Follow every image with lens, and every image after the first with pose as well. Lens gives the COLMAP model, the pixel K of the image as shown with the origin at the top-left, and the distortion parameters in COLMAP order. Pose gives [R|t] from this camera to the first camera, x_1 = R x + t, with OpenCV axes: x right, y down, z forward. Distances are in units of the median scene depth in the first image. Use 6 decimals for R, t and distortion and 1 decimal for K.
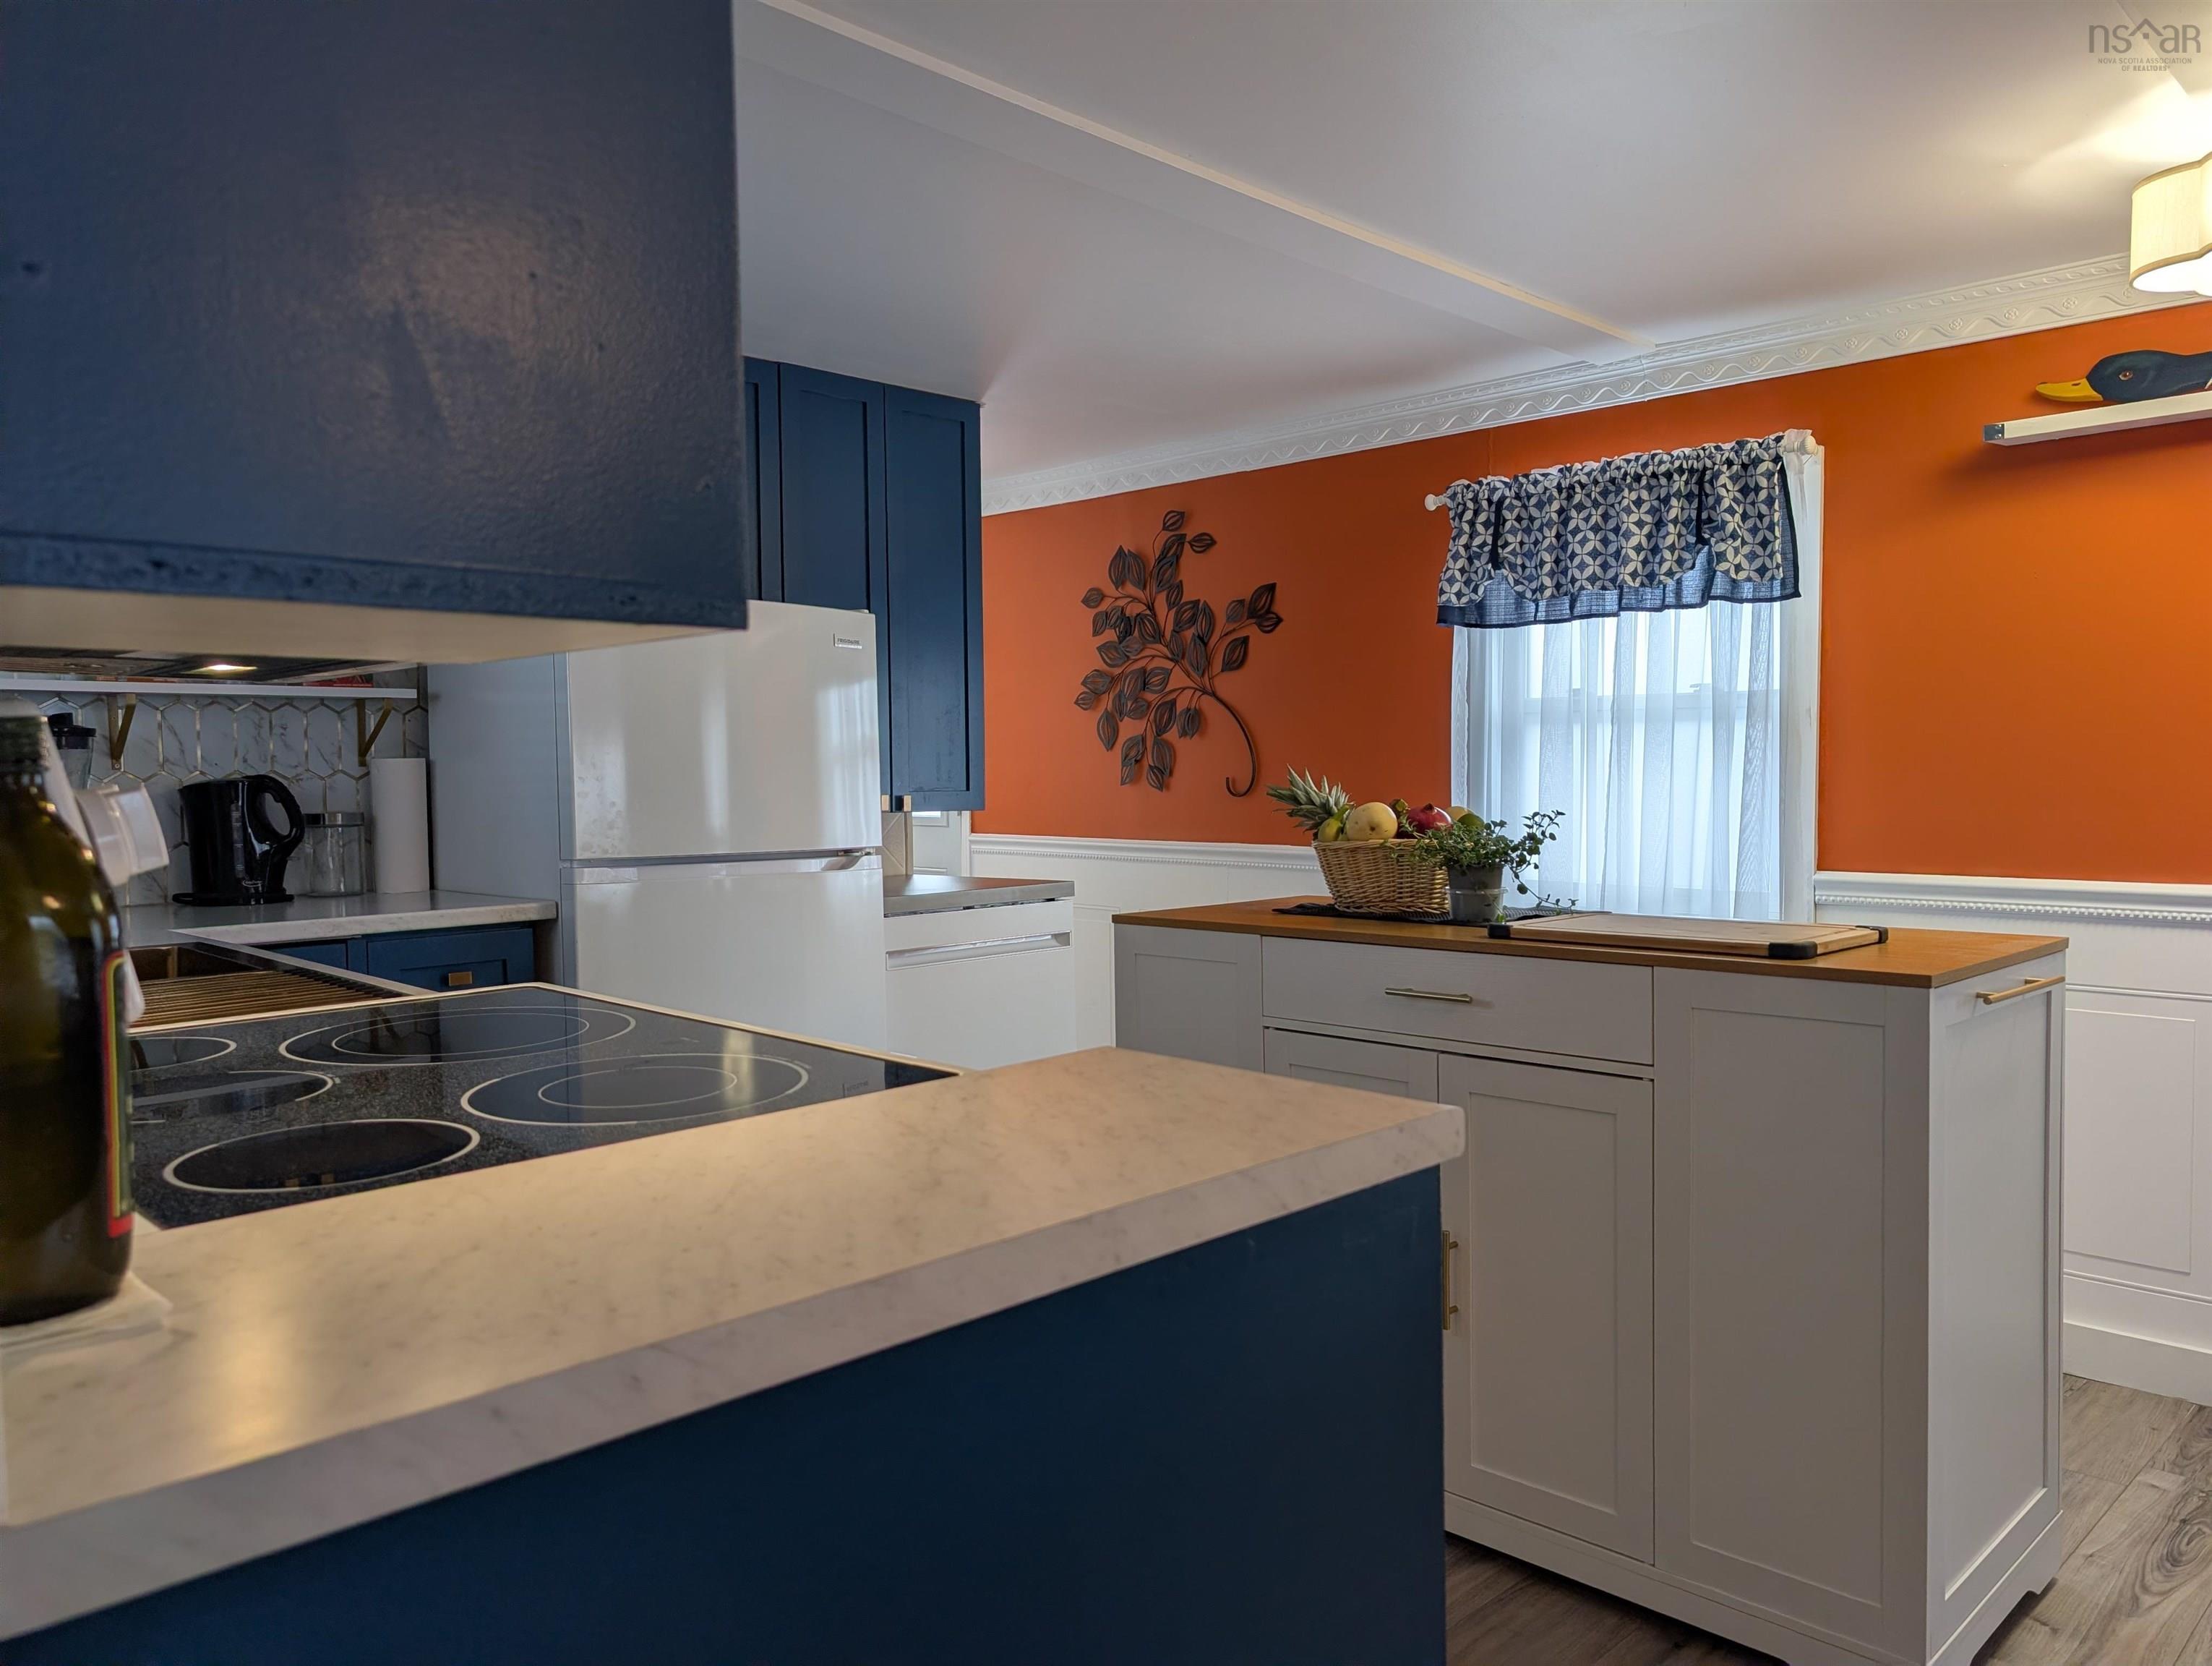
lens RADIAL K [[1584.2, 0, 1105.2], [0, 1584.2, 838.8], [0, 0, 1]] dist [0.031433, -0.033697]
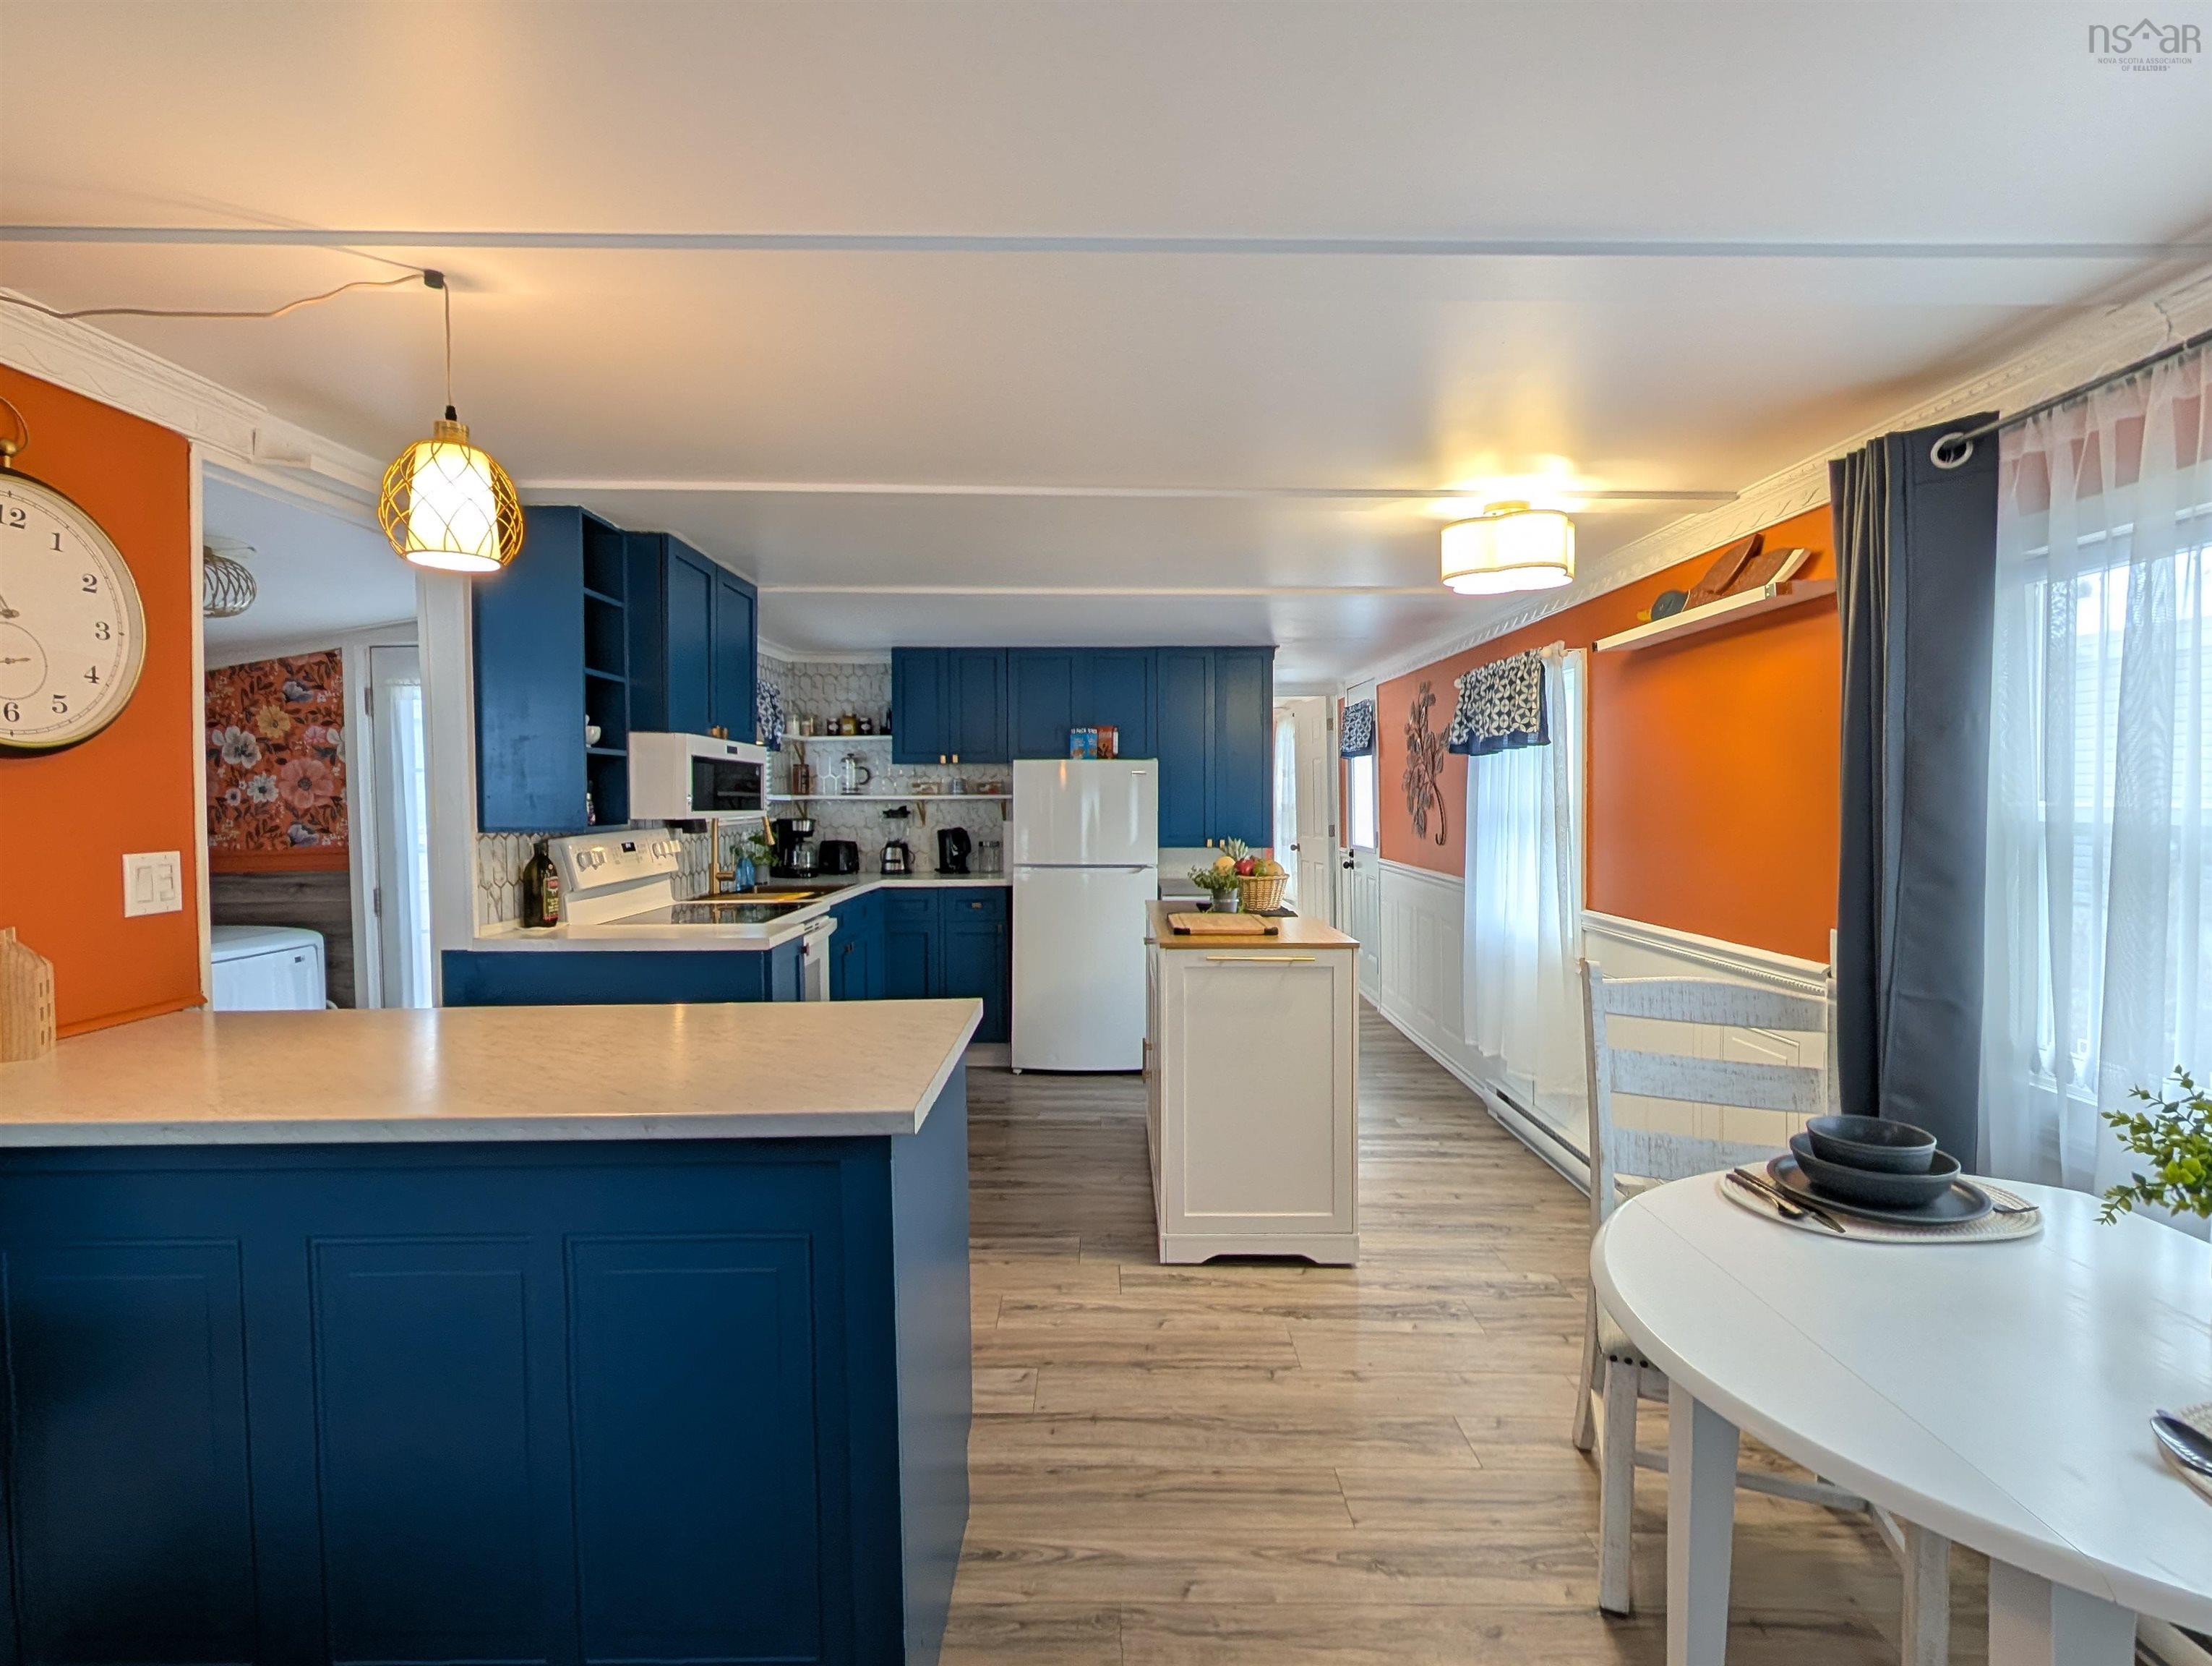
lens RADIAL K [[1045.8, 0, 1108.1], [0, 1045.8, 825.9], [0, 0, 1]] dist [0.004936, 0.001382]
pose [[0.708150, 0.025702, -0.705594, 0.816172], [-0.034763, 0.999394, 0.001515, -0.047123], [0.705205, 0.023455, 0.708615, -0.091396]]
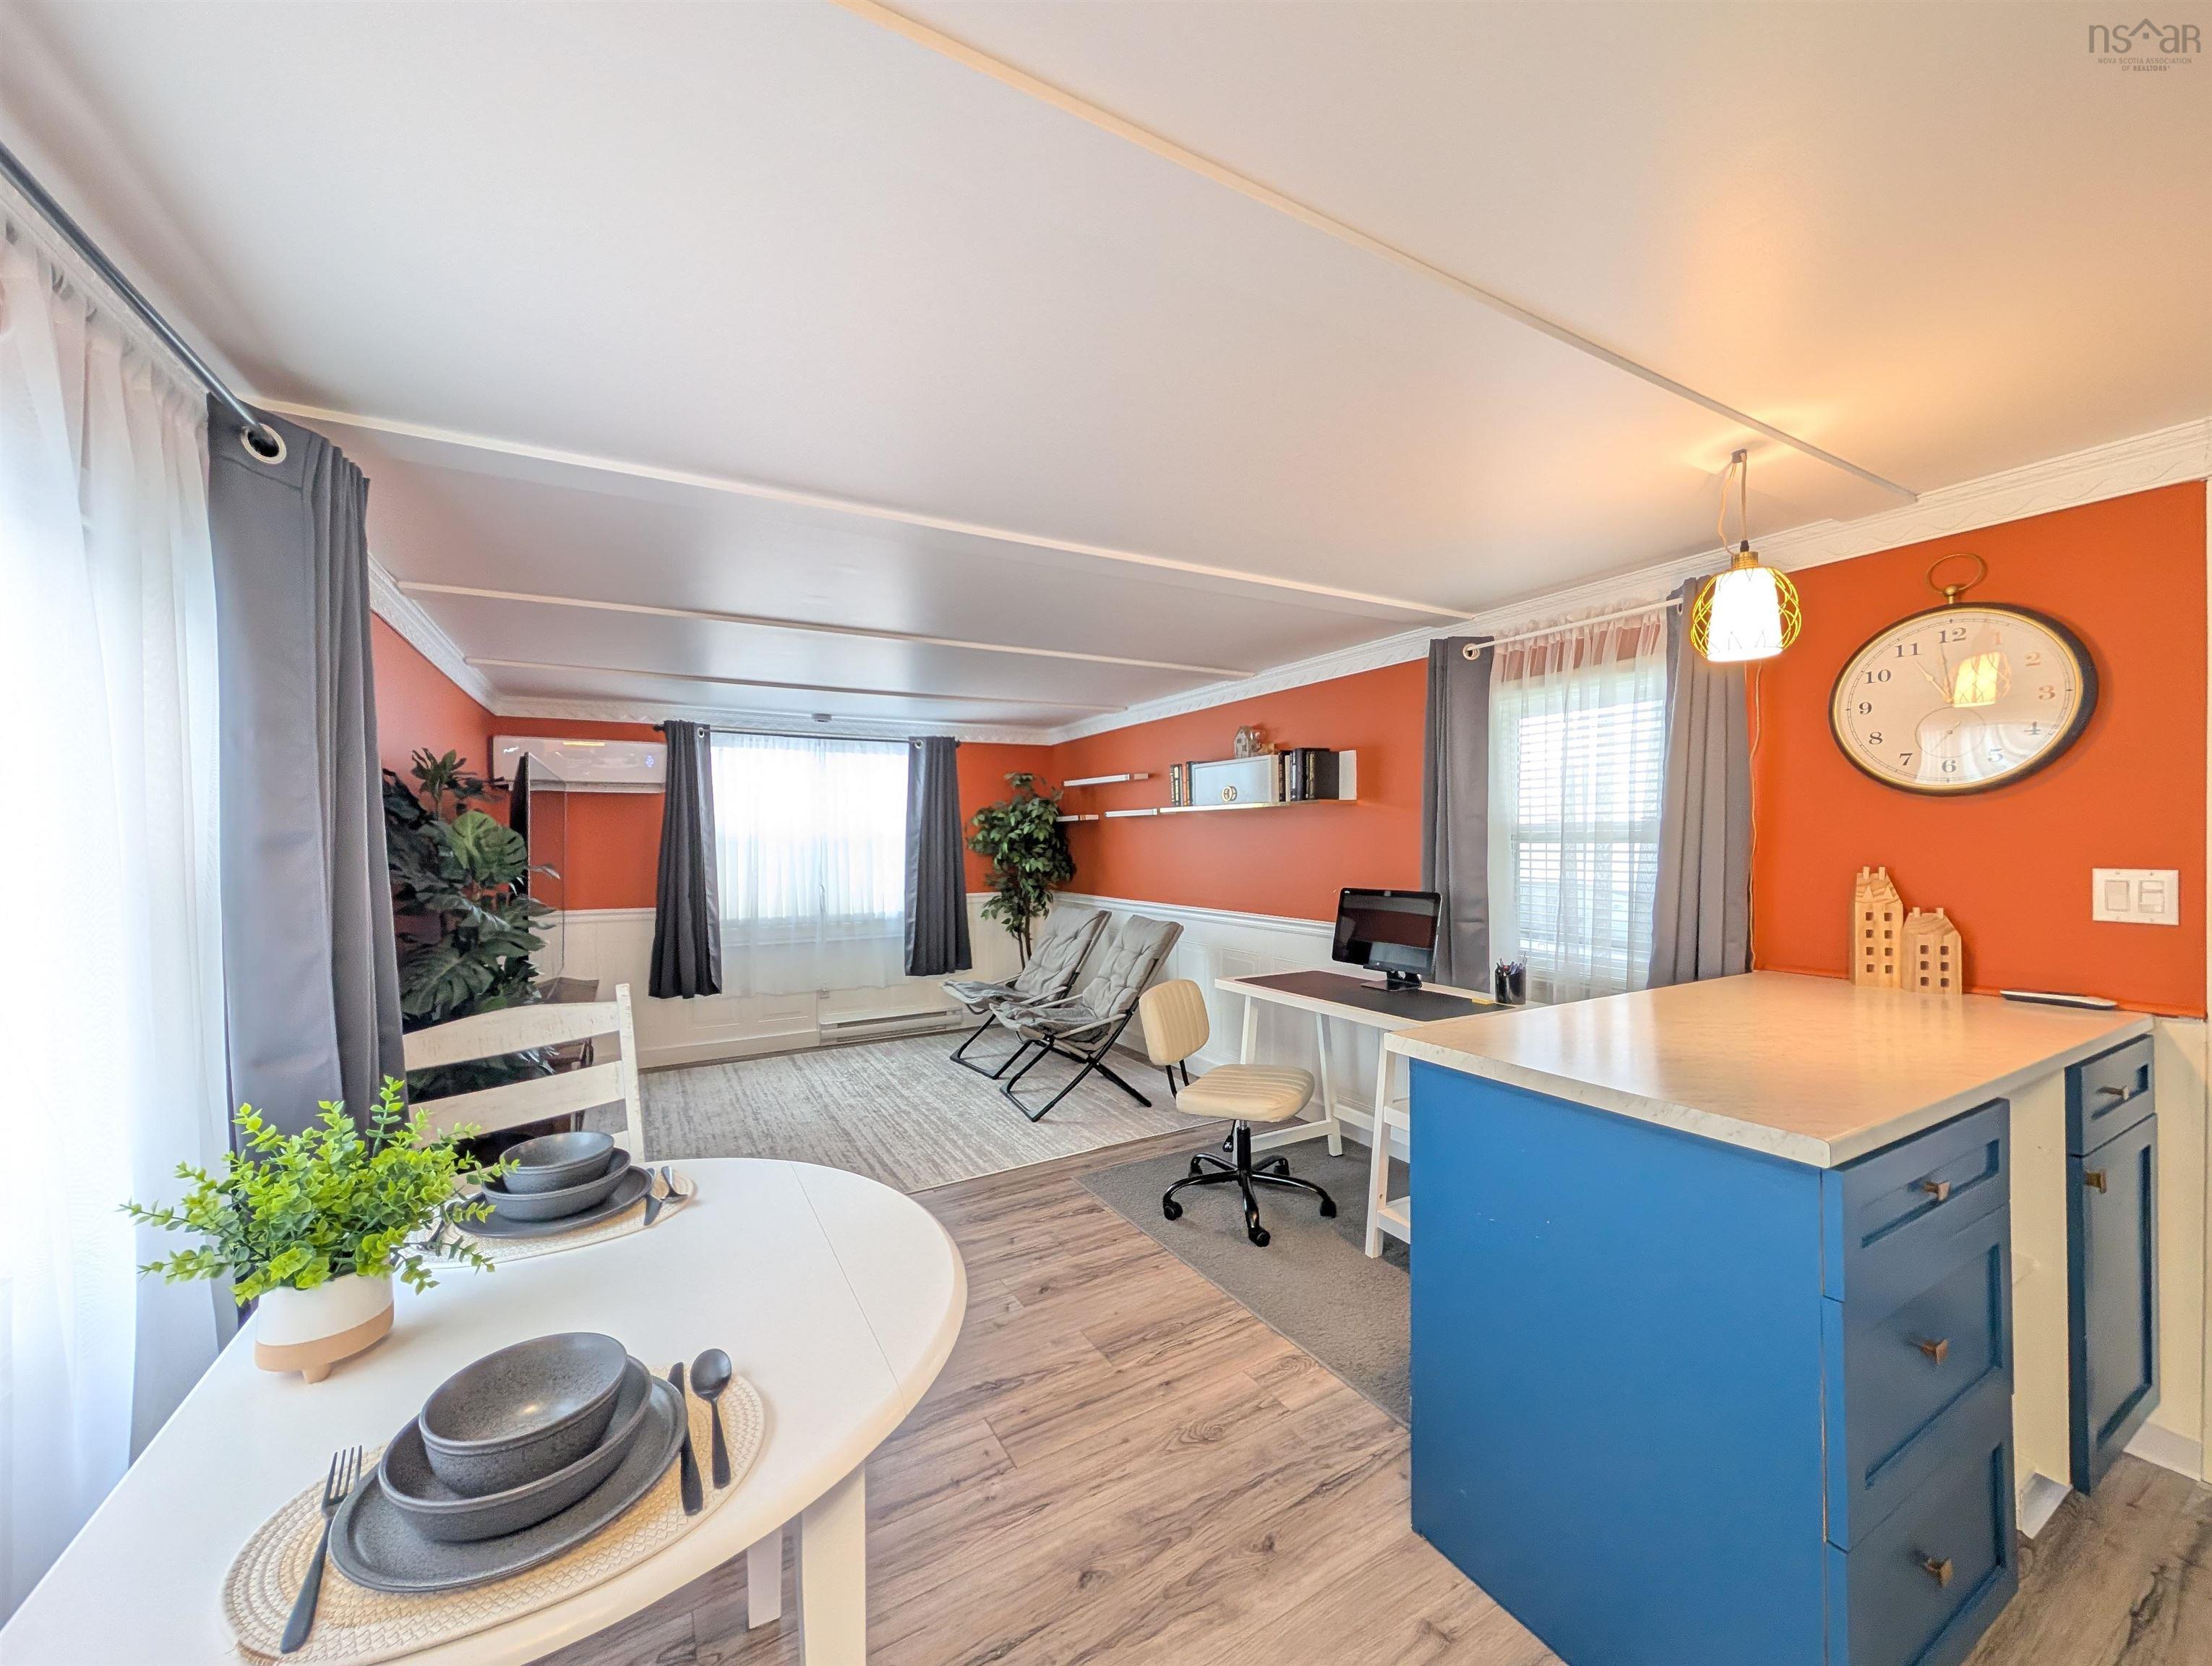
lens RADIAL K [[834.8, 0, 1097.4], [0, 834.8, 836.1], [0, 0, 1]] dist [-0.001307, 0.000975]
pose [[-0.965255, 0.013855, 0.260943, 0.546649], [0.027621, 0.998409, 0.049164, -0.076213], [-0.259846, 0.054663, -0.964102, 0.580193]]
